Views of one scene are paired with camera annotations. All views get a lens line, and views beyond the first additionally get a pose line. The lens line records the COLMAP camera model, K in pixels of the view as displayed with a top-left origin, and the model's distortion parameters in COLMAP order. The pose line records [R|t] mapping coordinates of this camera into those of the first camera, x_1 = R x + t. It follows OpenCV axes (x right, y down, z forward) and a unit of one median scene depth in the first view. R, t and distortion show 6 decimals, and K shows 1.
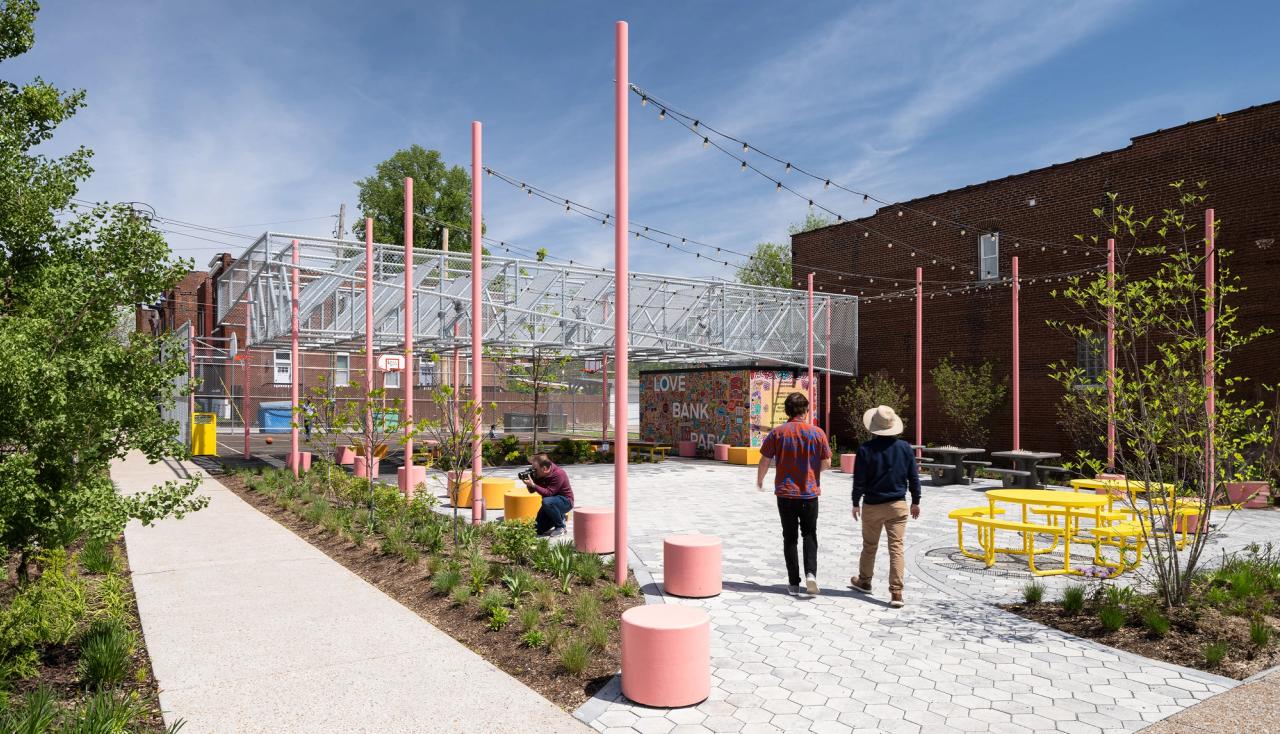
lens RADIAL K [[804.4, 0, 640.0], [0, 804.4, 367.0], [0, 0, 1]] dist [-0.001436, -0.000523]
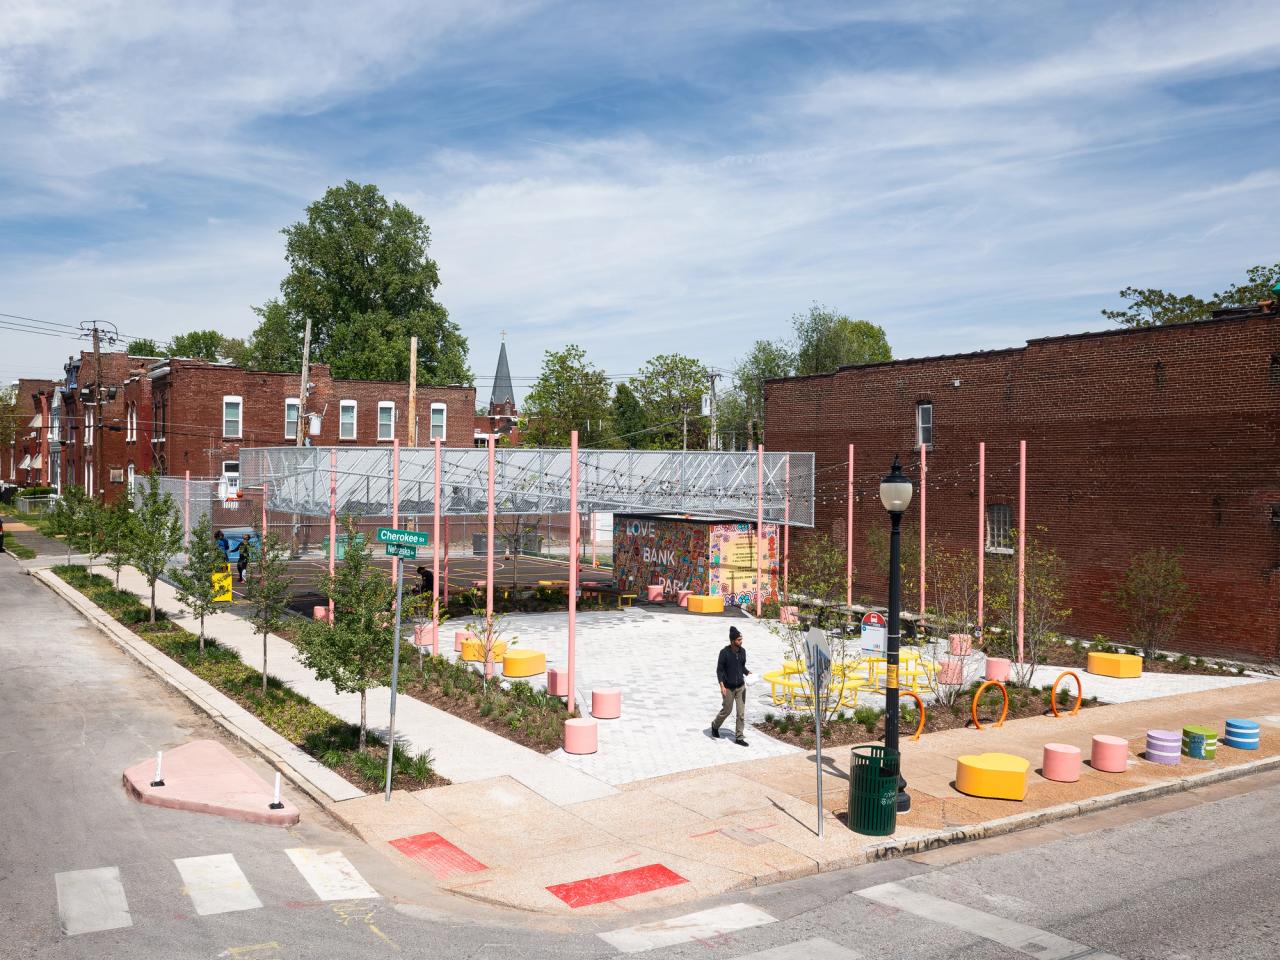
lens RADIAL K [[1142.5, 0, 640.0], [0, 1142.5, 480.0], [0, 0, 1]] dist [-0.008699, -0.010220]
pose [[0.999984, 0.003367, -0.004569, 0.048066], [-0.003119, 0.998579, 0.053198, -0.138429], [0.004741, -0.053183, 0.998574, -0.547173]]
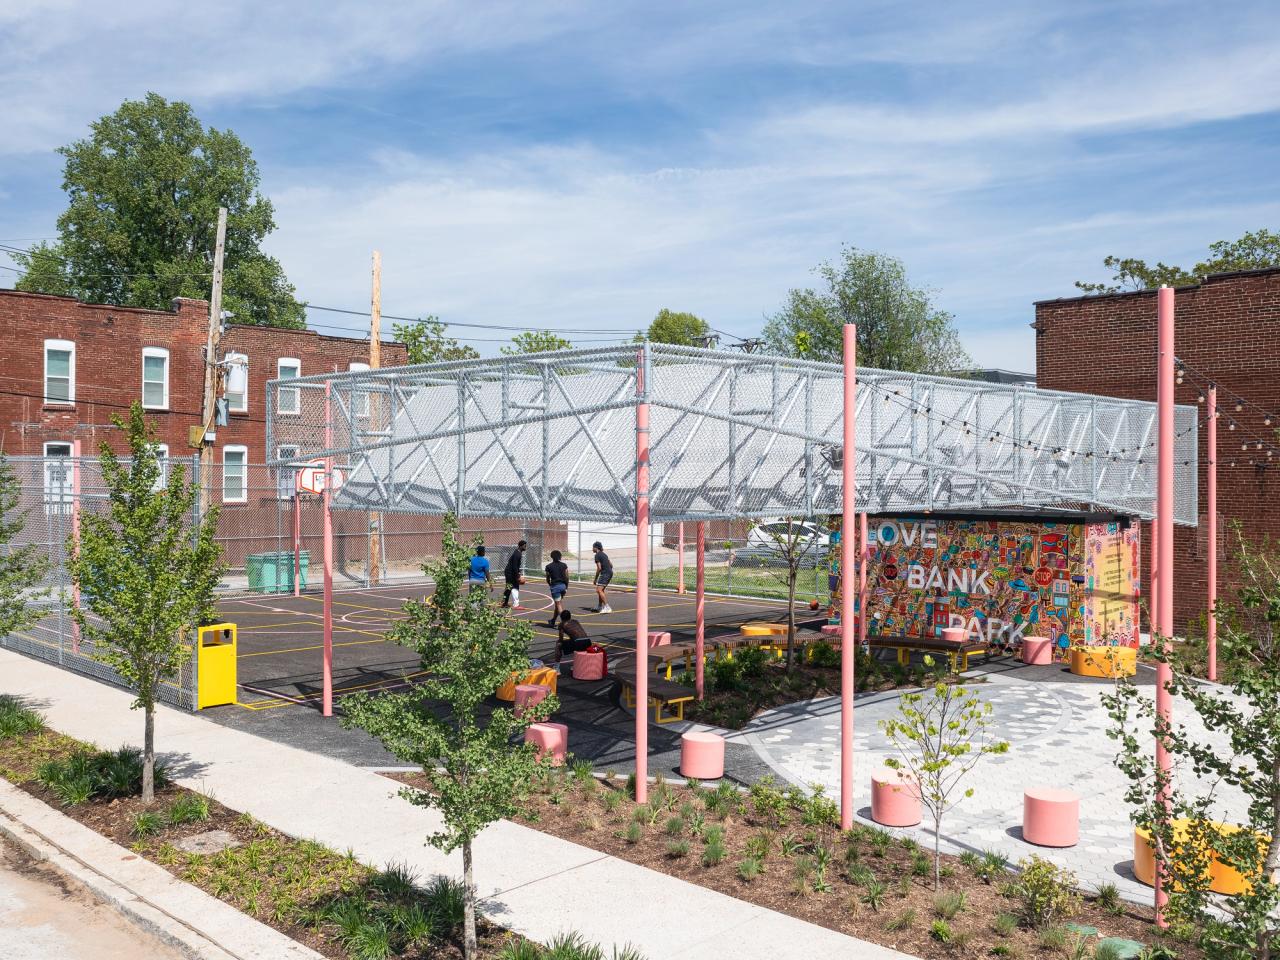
lens RADIAL K [[1132.3, 0, 666.1], [0, 1132.3, 481.1], [0, 0, 1]] dist [-0.003931, -0.004500]
pose [[0.971535, -0.004908, 0.236844, -0.403131], [-0.007039, 0.998746, 0.049571, -0.073499], [-0.236791, -0.049827, 0.970282, 0.196039]]
